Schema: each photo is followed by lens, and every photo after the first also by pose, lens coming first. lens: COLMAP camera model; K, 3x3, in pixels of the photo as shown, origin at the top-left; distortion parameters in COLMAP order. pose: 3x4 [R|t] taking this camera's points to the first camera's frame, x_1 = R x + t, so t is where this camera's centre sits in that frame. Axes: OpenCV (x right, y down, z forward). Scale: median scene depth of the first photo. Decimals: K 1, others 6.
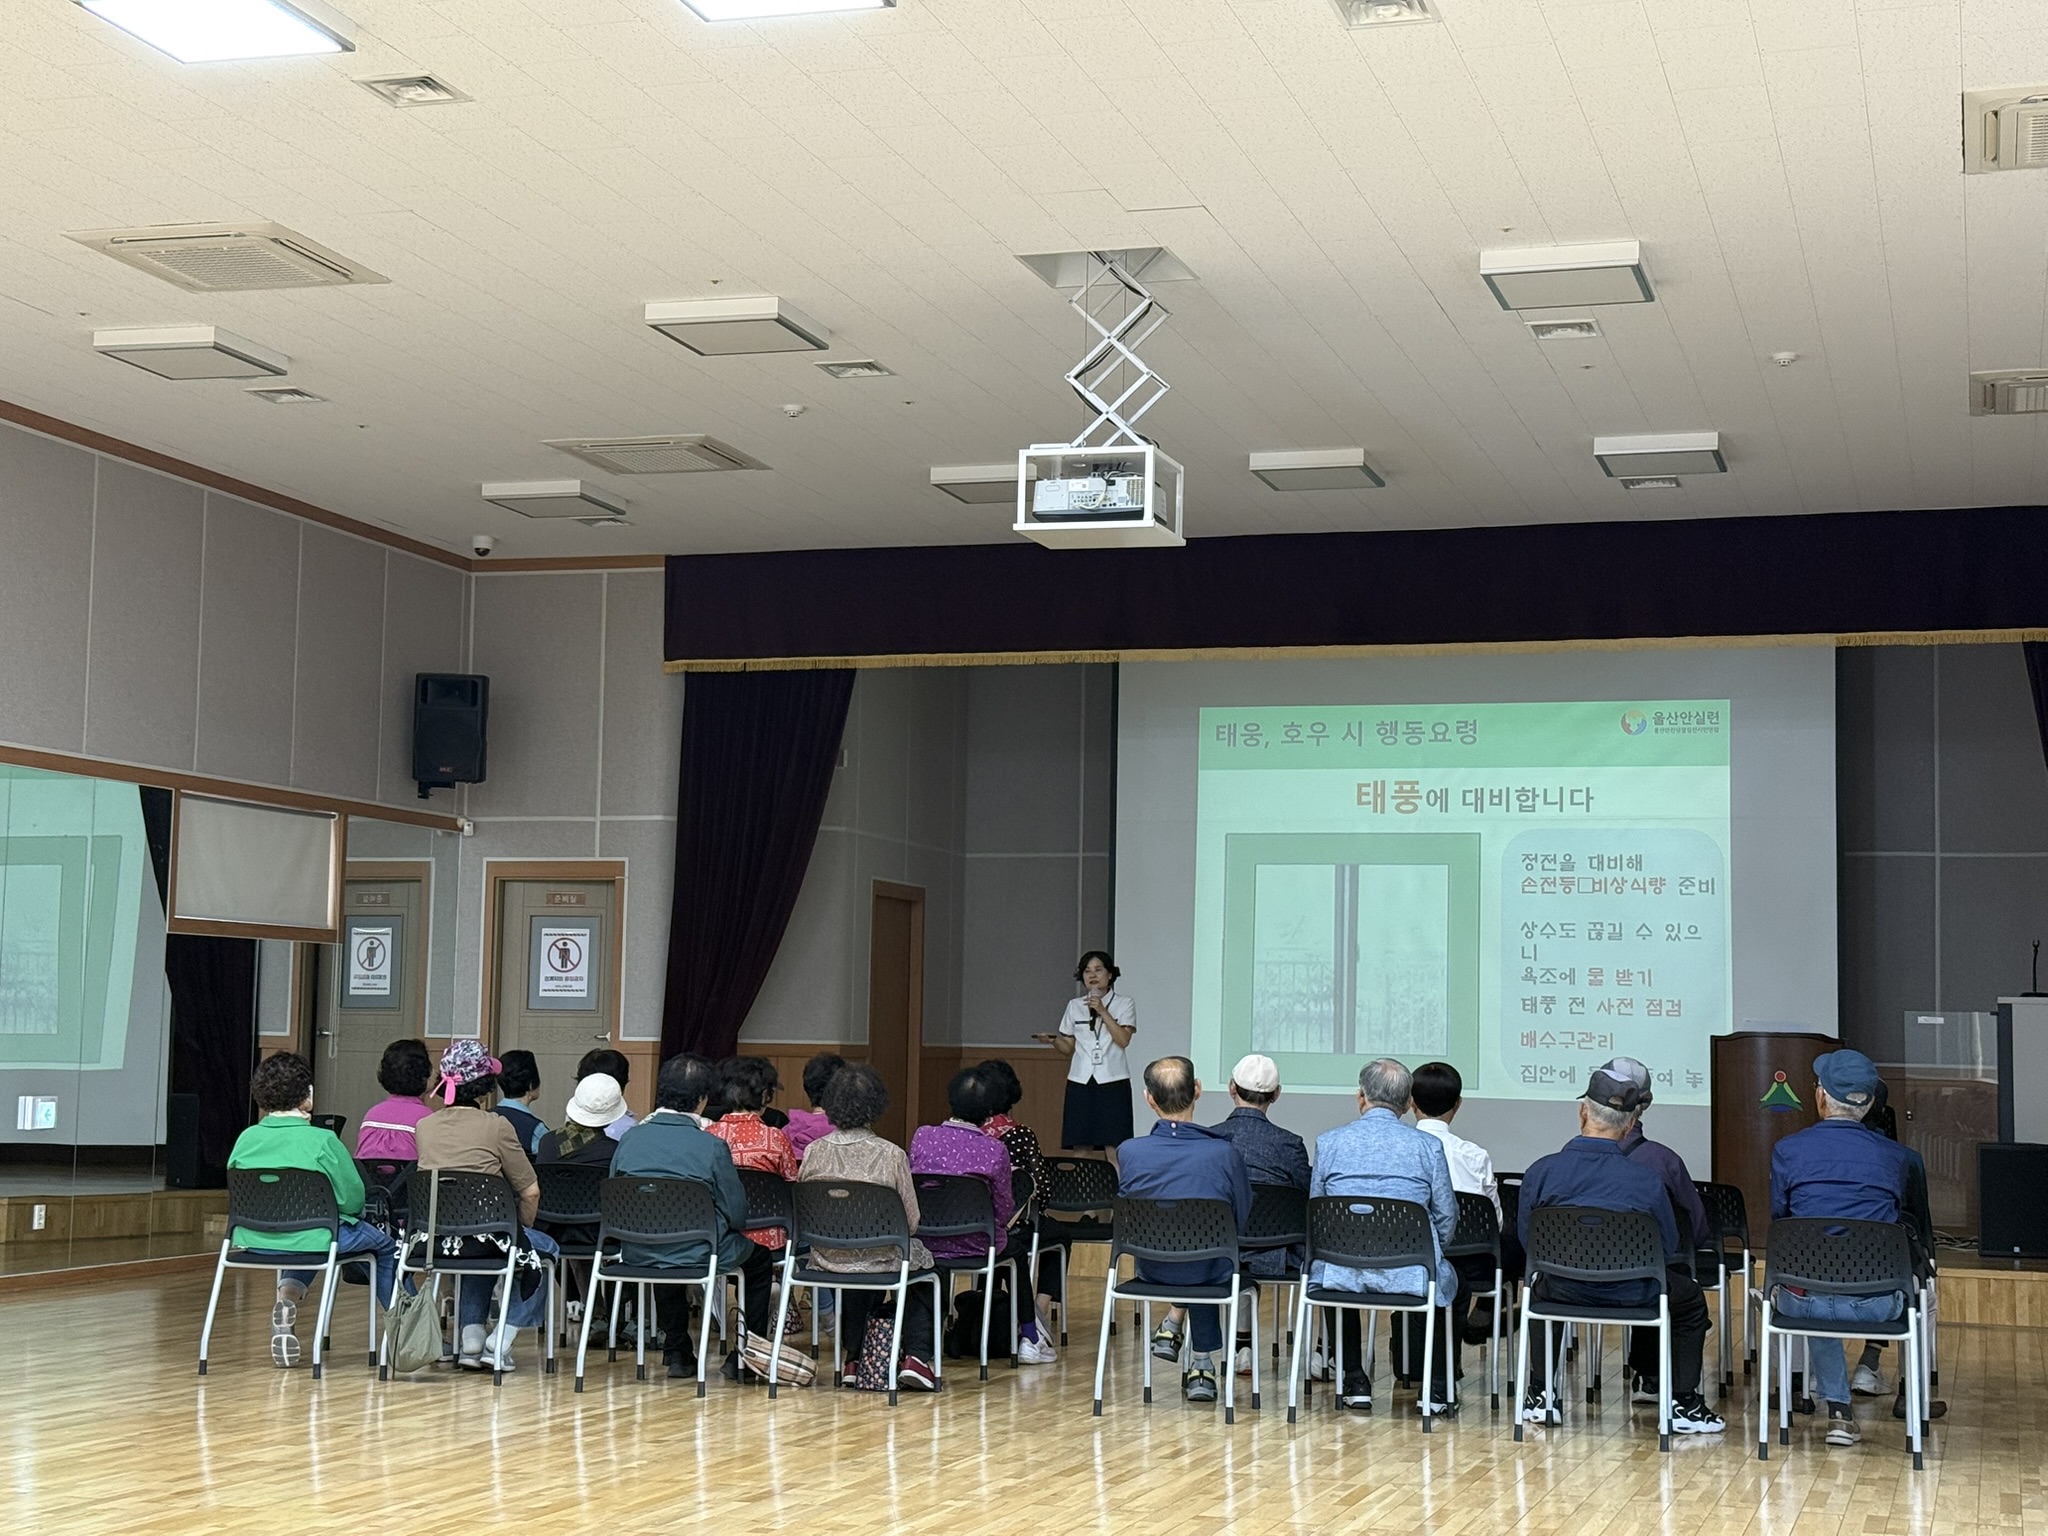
lens RADIAL K [[3114.6, 0, 1033.4], [0, 3114.6, 775.0], [0, 0, 1]] dist [0.121603, 0.000000]
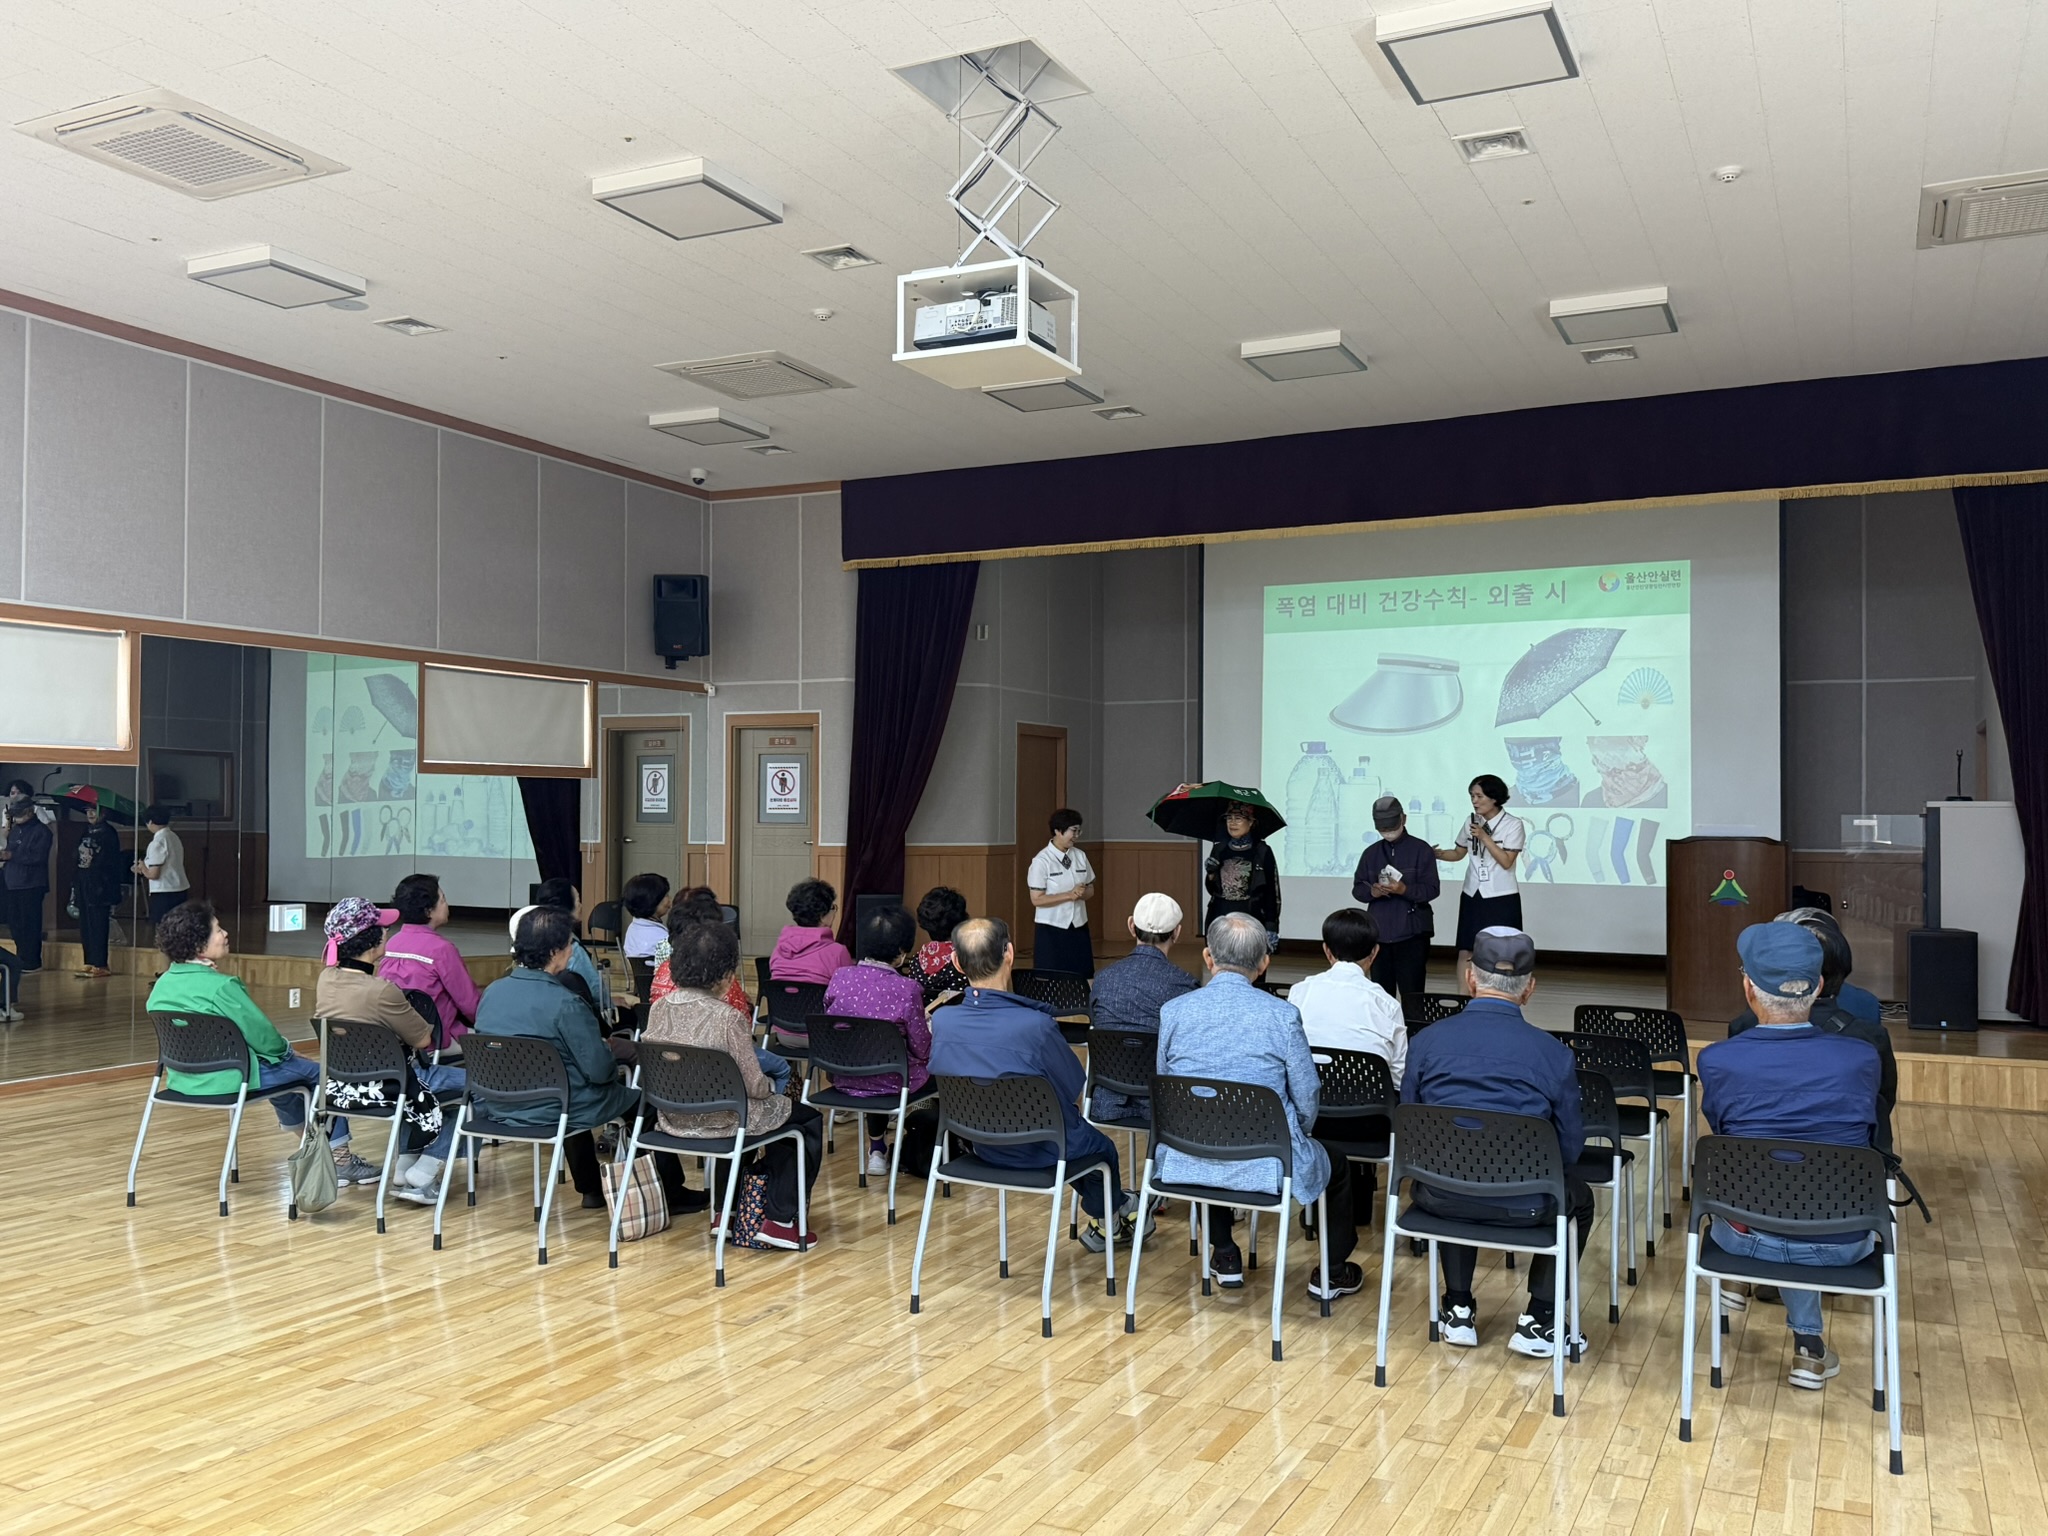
lens RADIAL K [[1698.3, 0, 1034.3], [0, 1698.3, 785.0], [0, 0, 1]] dist [0.088349, -0.131814]
pose [[0.987696, -0.015951, -0.155572, 0.084231], [0.026826, 0.997321, 0.068056, 0.013204], [0.154070, -0.071392, 0.985477, 0.338393]]
